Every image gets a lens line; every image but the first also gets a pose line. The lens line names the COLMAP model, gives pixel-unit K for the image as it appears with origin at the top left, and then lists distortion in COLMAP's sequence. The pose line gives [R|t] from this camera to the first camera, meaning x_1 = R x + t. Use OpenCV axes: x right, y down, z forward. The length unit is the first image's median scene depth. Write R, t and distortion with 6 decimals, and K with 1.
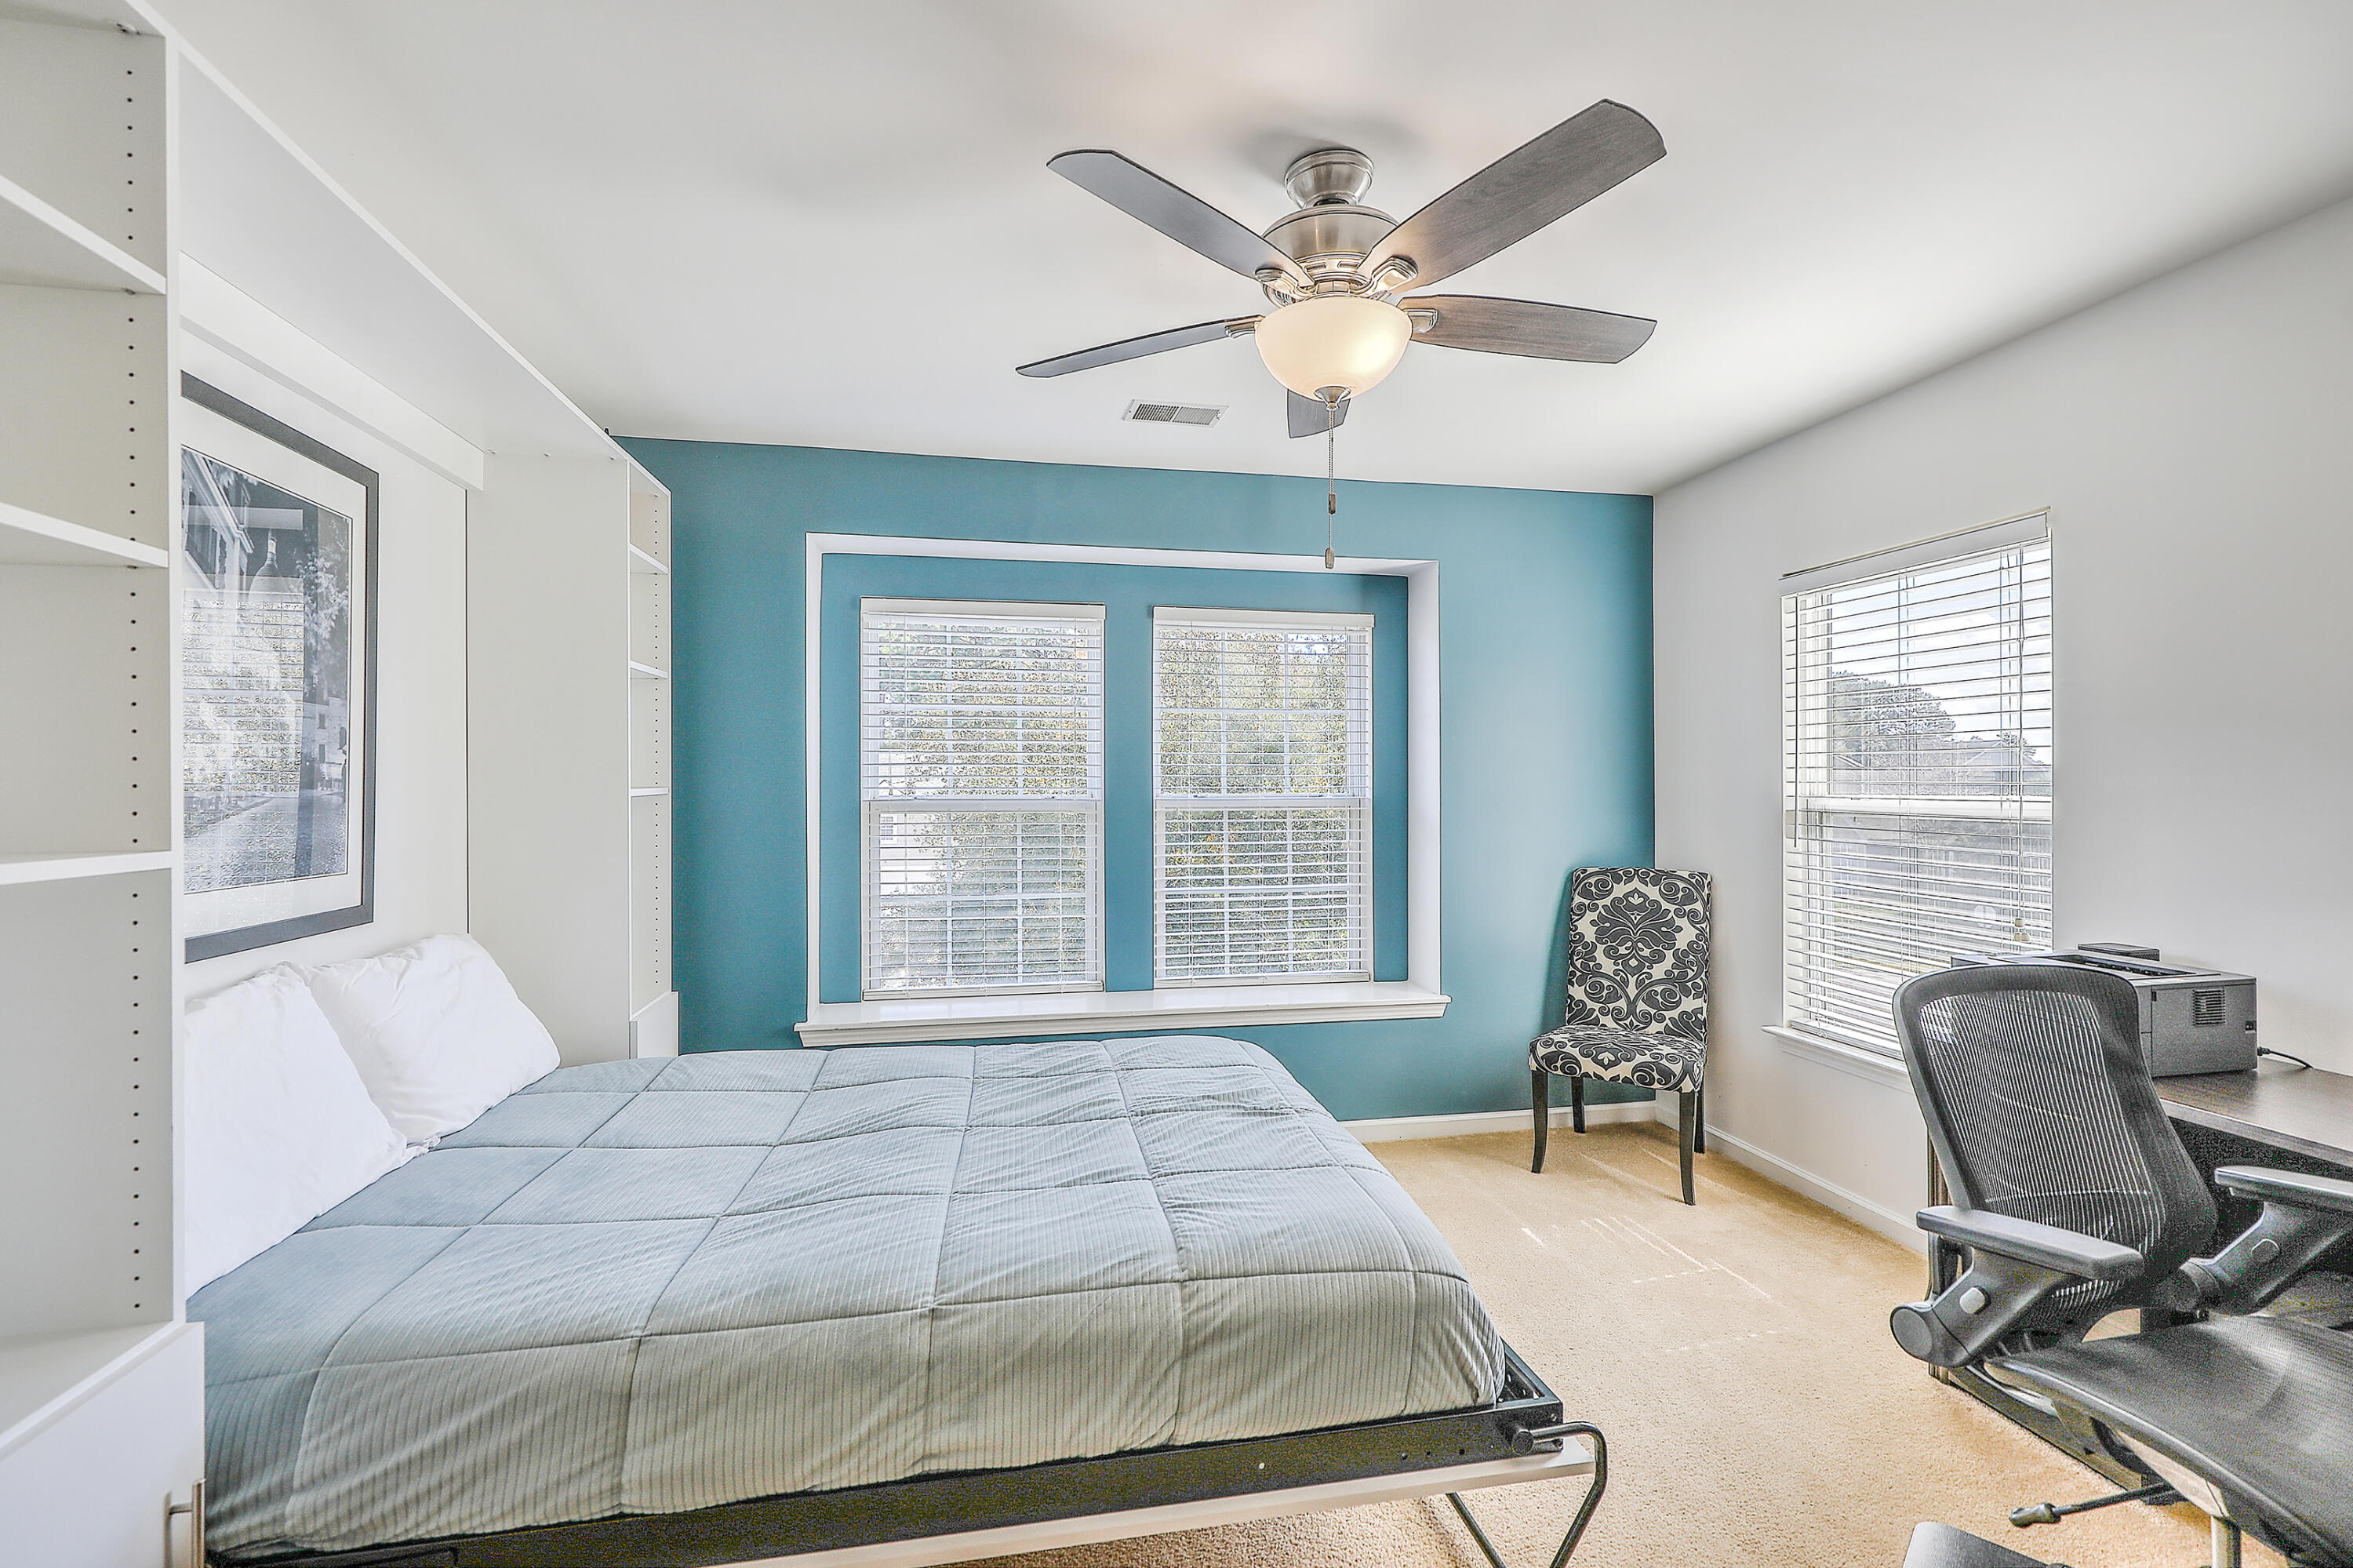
lens RADIAL K [[1102.0, 0, 1176.5], [0, 1102.0, 784.0], [0, 0, 1]] dist [0.000117, -0.000024]
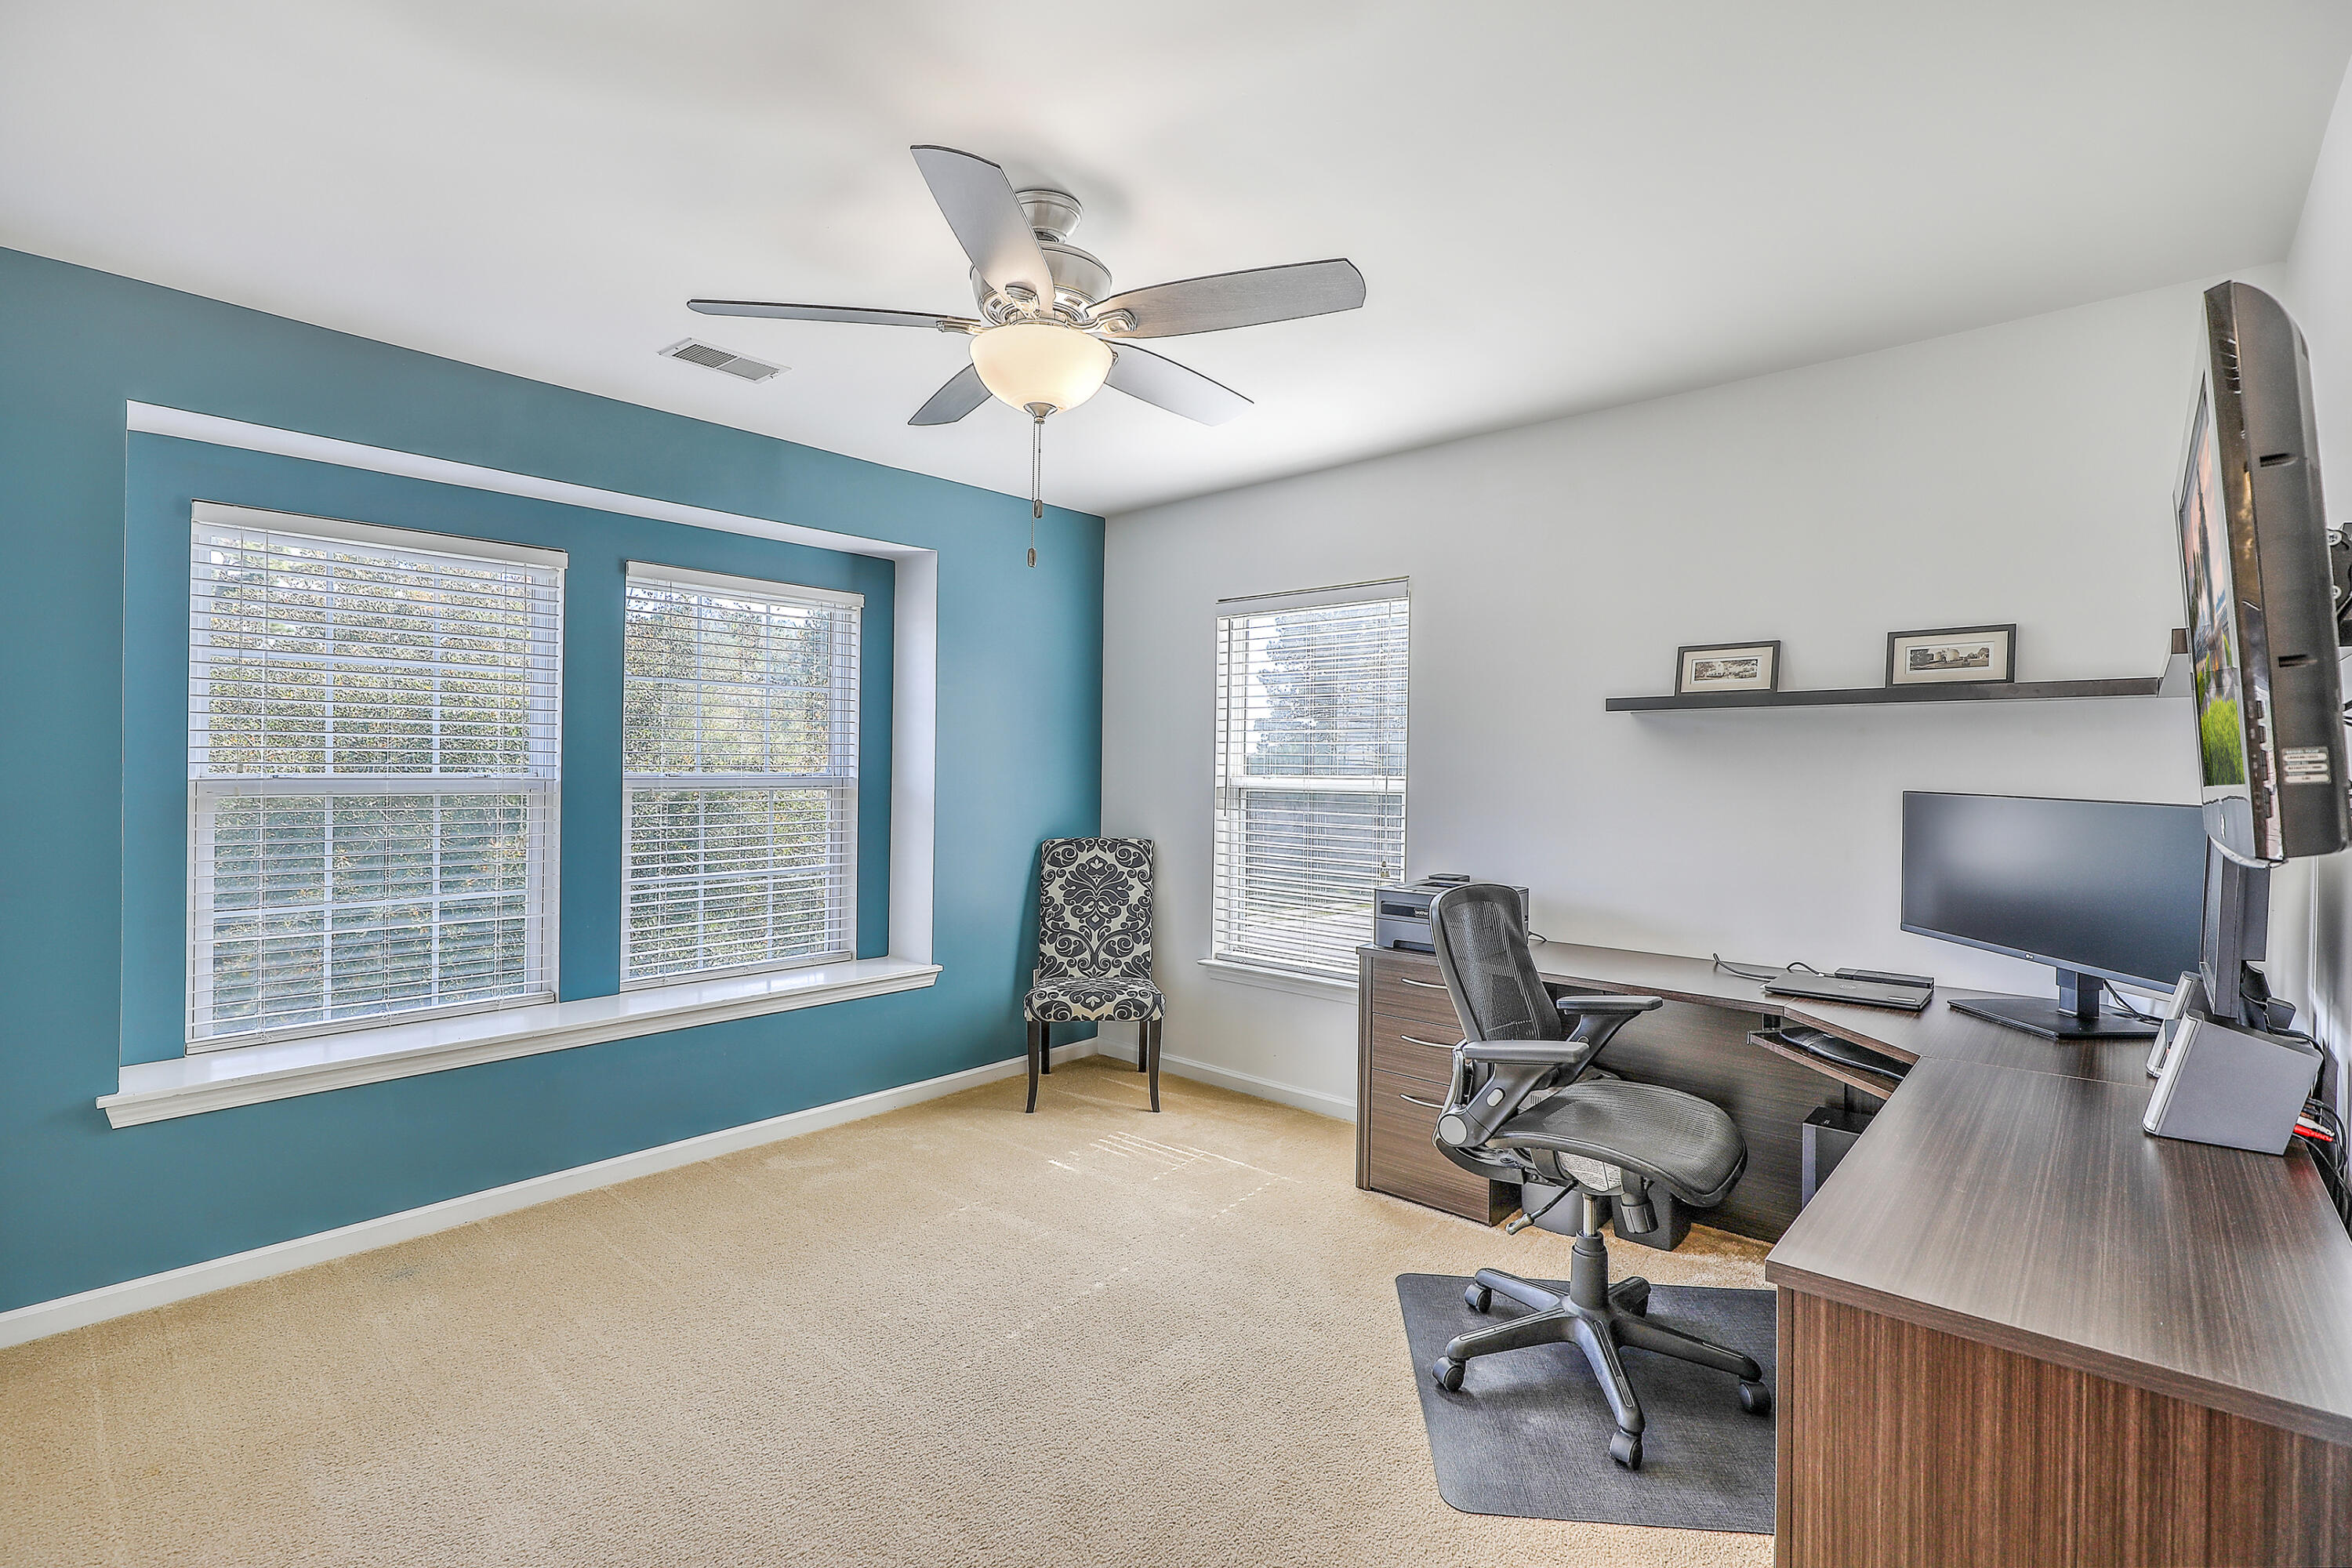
lens RADIAL K [[1061.8, 0, 1274.4], [0, 1061.8, 773.8], [0, 0, 1]] dist [0.000564, 0.000004]
pose [[0.781455, 0.003132, 0.623954, -0.139835], [-0.007968, 0.999956, 0.004961, 0.001795], [-0.623911, -0.008848, 0.781445, 0.007166]]
